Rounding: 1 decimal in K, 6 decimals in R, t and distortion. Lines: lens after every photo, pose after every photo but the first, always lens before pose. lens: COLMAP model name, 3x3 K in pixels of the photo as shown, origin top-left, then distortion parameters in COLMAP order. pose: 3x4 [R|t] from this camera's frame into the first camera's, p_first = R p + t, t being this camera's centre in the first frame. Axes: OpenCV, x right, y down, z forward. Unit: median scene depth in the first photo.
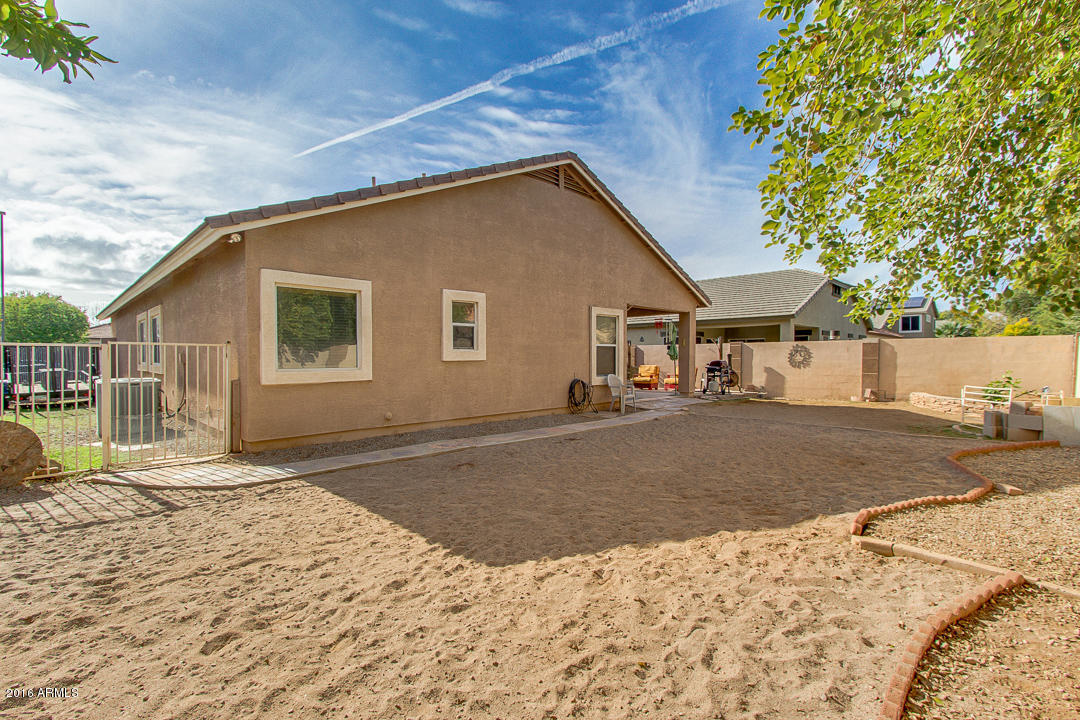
lens RADIAL K [[524.5, 0, 547.7], [0, 524.5, 359.8], [0, 0, 1]] dist [0.000004, -0.000075]
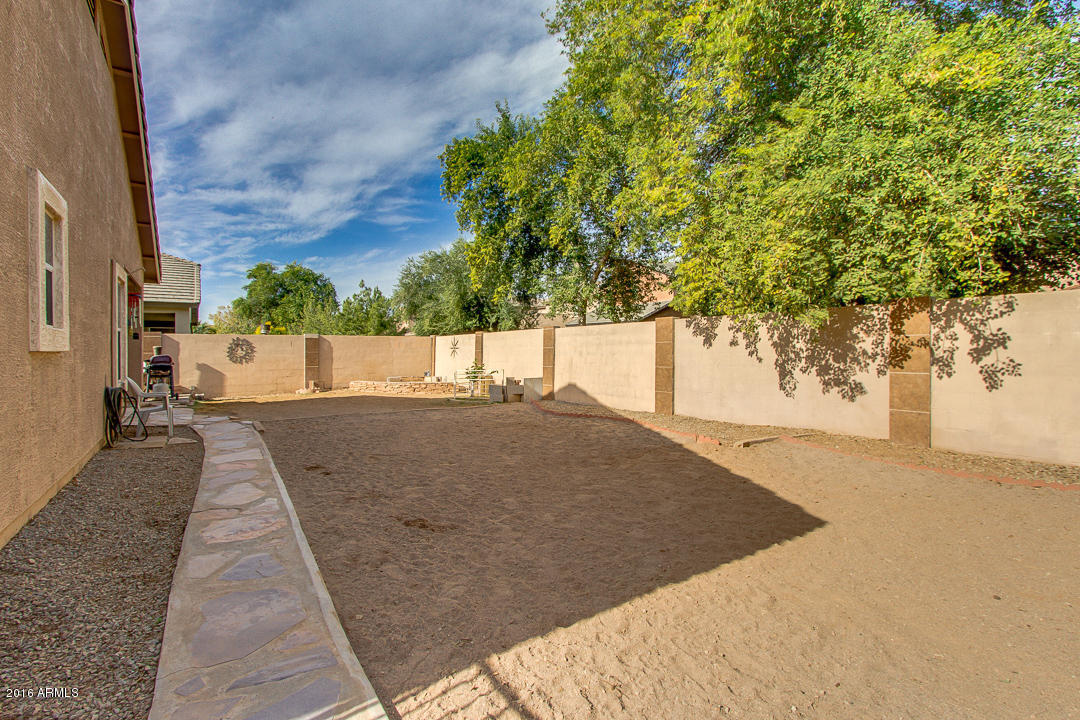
lens RADIAL K [[507.1, 0, 540.6], [0, 507.1, 363.5], [0, 0, 1]] dist [-0.000378, 0.000243]
pose [[0.195511, -0.021542, 0.980465, -0.301255], [0.013404, 0.999724, 0.019292, 0.005876], [-0.980610, 0.009371, 0.195745, 0.328152]]
